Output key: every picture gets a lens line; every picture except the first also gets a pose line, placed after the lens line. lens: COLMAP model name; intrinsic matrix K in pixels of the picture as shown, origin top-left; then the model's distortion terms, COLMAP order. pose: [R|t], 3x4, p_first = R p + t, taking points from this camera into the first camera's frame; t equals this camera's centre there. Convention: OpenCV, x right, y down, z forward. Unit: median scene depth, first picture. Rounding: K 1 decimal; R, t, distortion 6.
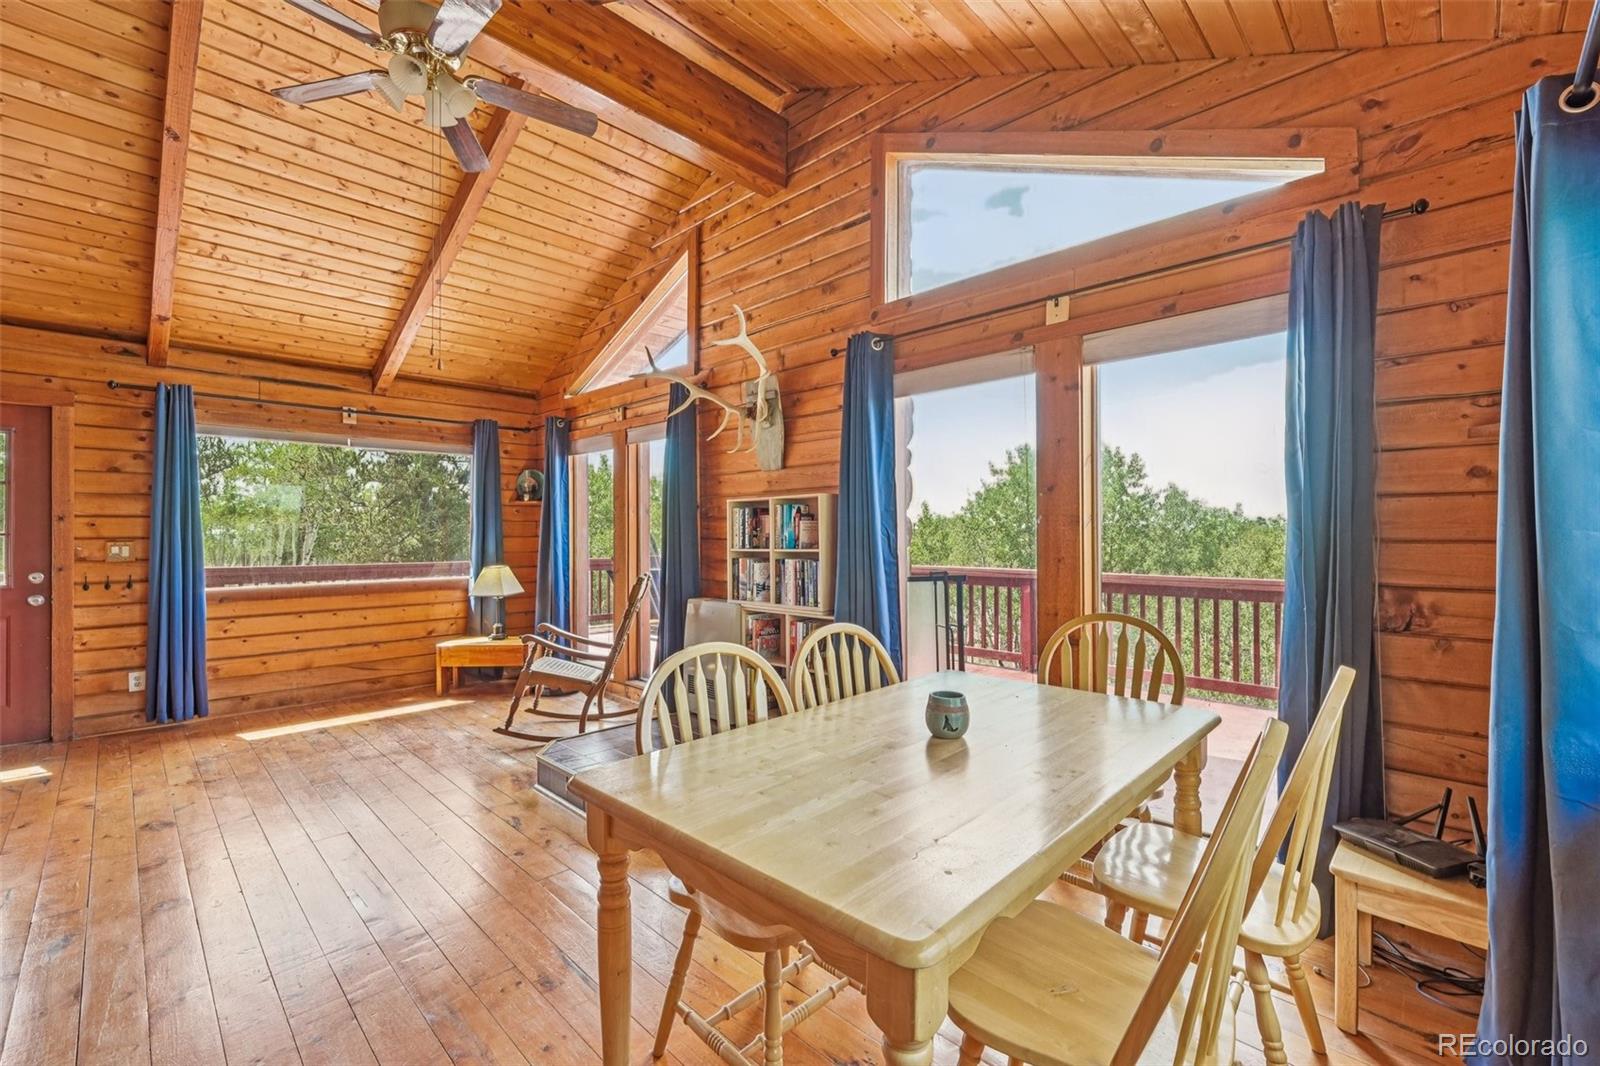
lens RADIAL K [[681.8, 0, 805.1], [0, 681.8, 531.7], [0, 0, 1]] dist [-0.001713, 0.001846]
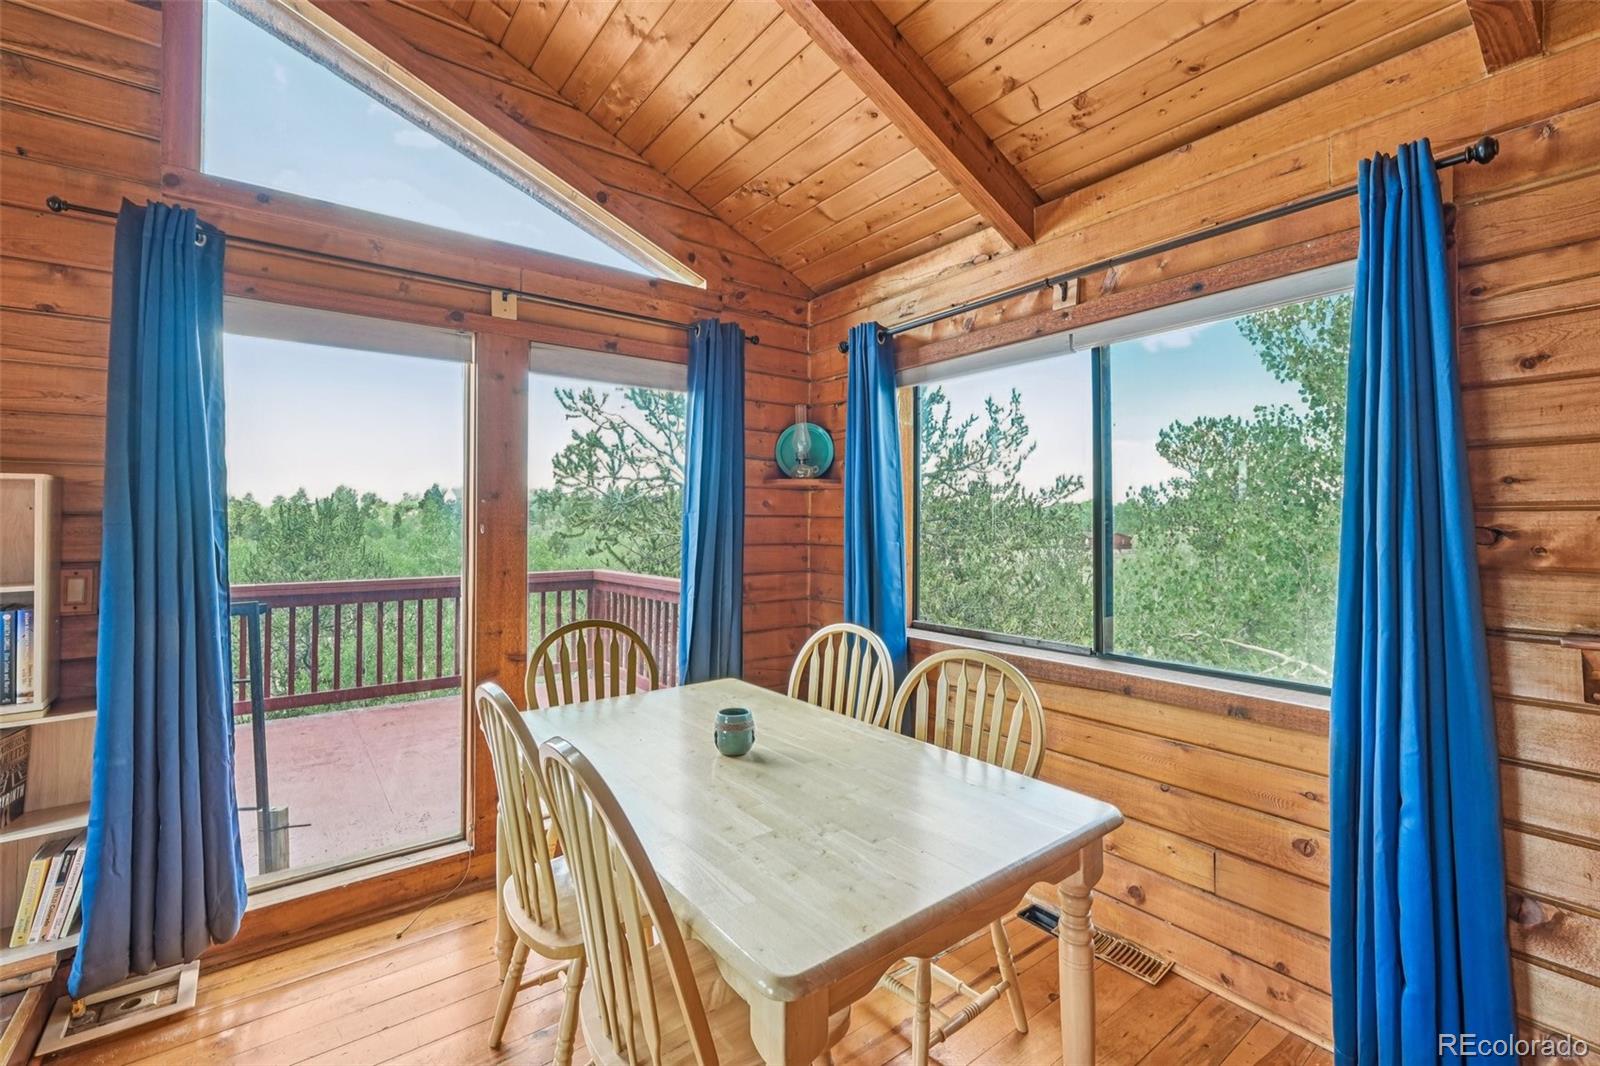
lens RADIAL K [[681.8, 0, 810.3], [0, 681.8, 511.0], [0, 0, 1]] dist [-0.001713, 0.001846]
pose [[0.139204, 0.022684, 0.990004, -0.407516], [-0.001814, 0.999742, -0.022652, -0.019299], [-0.990262, 0.001358, 0.139209, 0.383689]]
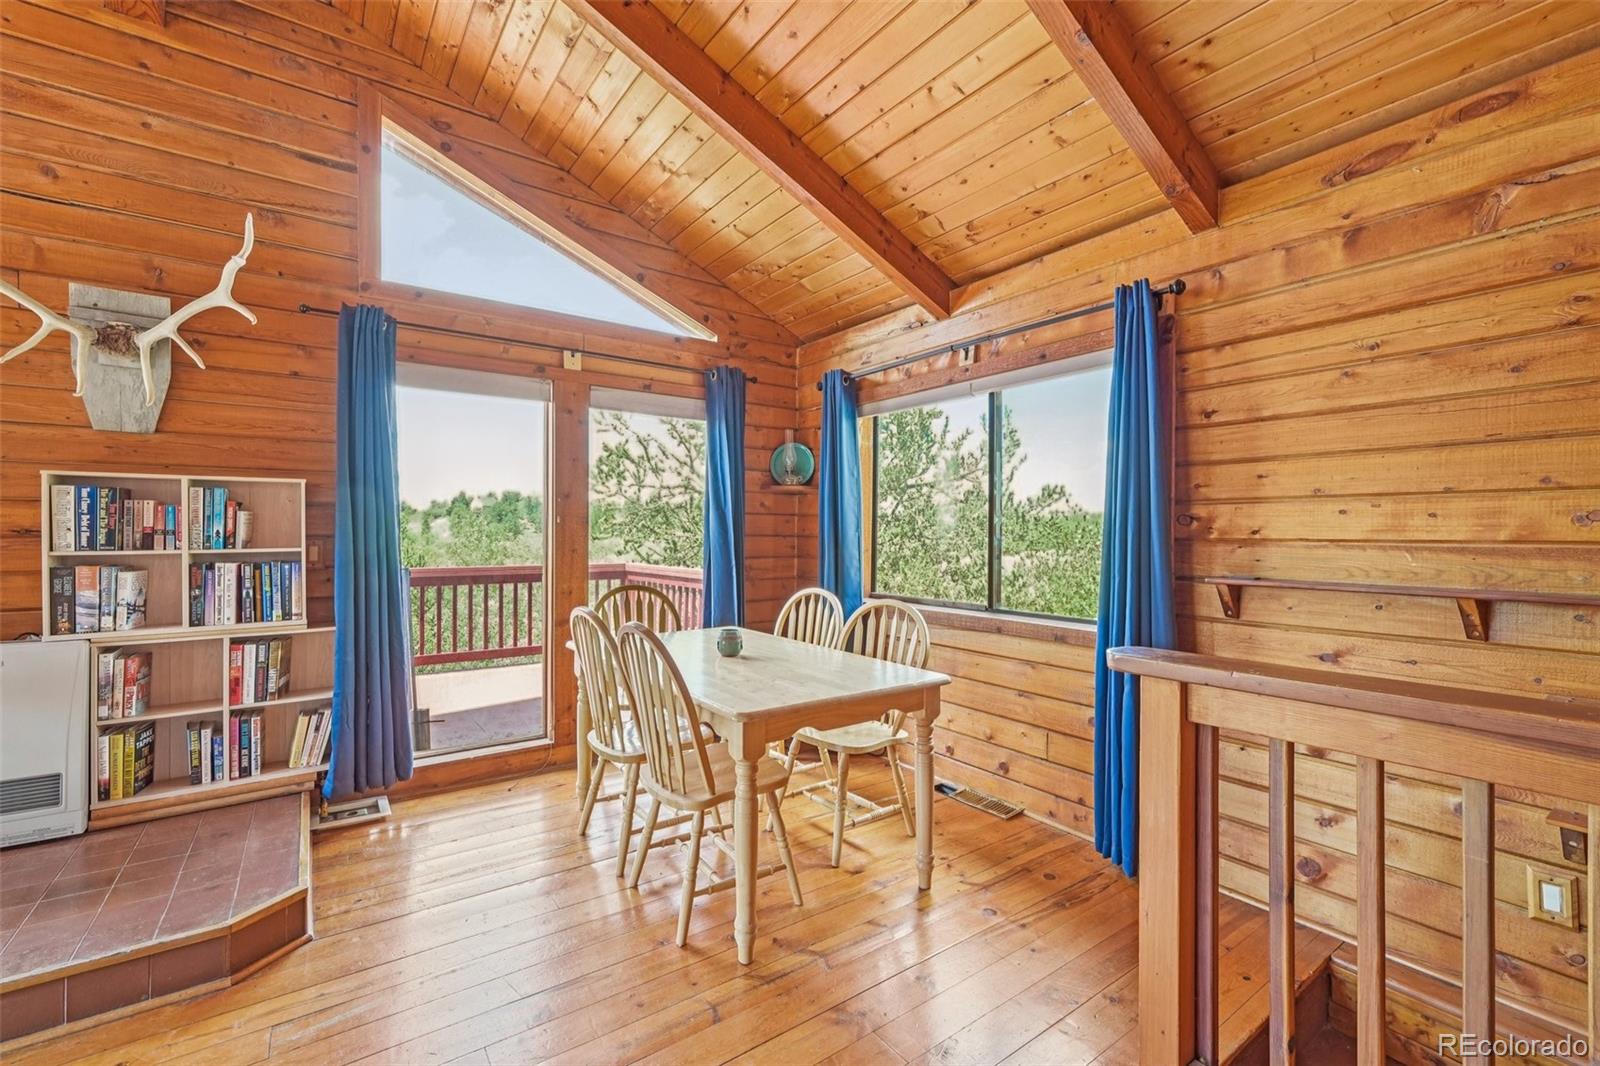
lens RADIAL K [[681.8, 0, 808.8], [0, 681.8, 534.5], [0, 0, 1]] dist [-0.001713, 0.001846]
pose [[0.168202, 0.003511, 0.985746, -0.703758], [-0.007921, 0.999966, -0.002210, 0.007373], [-0.985721, -0.007437, 0.168224, 0.278867]]
